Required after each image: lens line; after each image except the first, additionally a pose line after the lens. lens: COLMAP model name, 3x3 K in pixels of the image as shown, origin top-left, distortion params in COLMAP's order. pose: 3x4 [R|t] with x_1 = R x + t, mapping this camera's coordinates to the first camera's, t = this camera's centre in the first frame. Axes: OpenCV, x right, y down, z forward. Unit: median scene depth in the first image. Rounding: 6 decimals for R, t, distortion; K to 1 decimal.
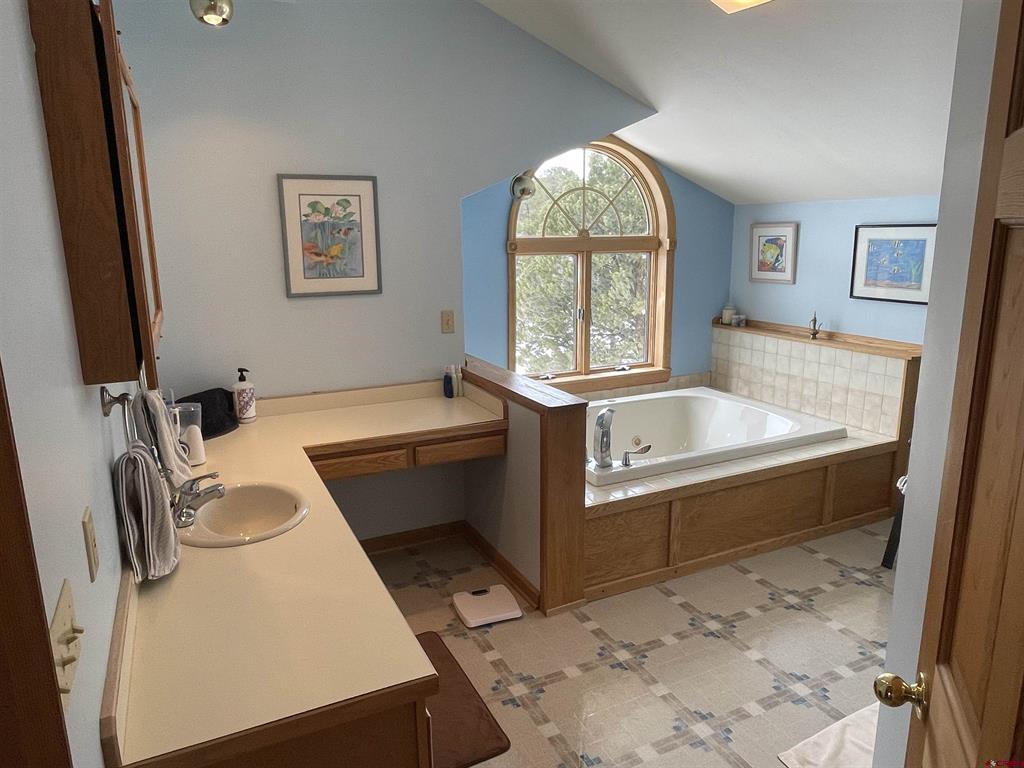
lens RADIAL K [[689.2, 0, 512.5], [0, 689.2, 382.1], [0, 0, 1]] dist [0.004172, 0.001246]
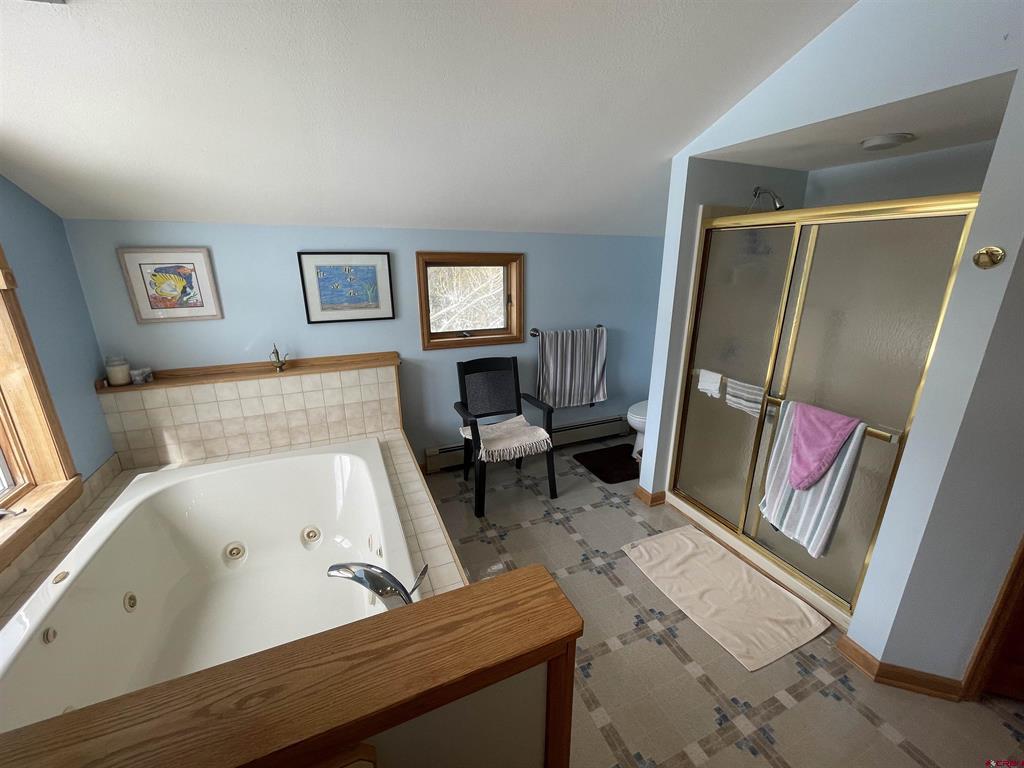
lens RADIAL K [[413.8, 0, 511.2], [0, 413.8, 382.8], [0, 0, 1]] dist [-0.001425, -0.000088]
pose [[0.044683, -0.284105, 0.957751, -0.108275], [0.211096, 0.939746, 0.268915, -0.130734], [-0.976444, 0.190161, 0.101964, 0.606571]]
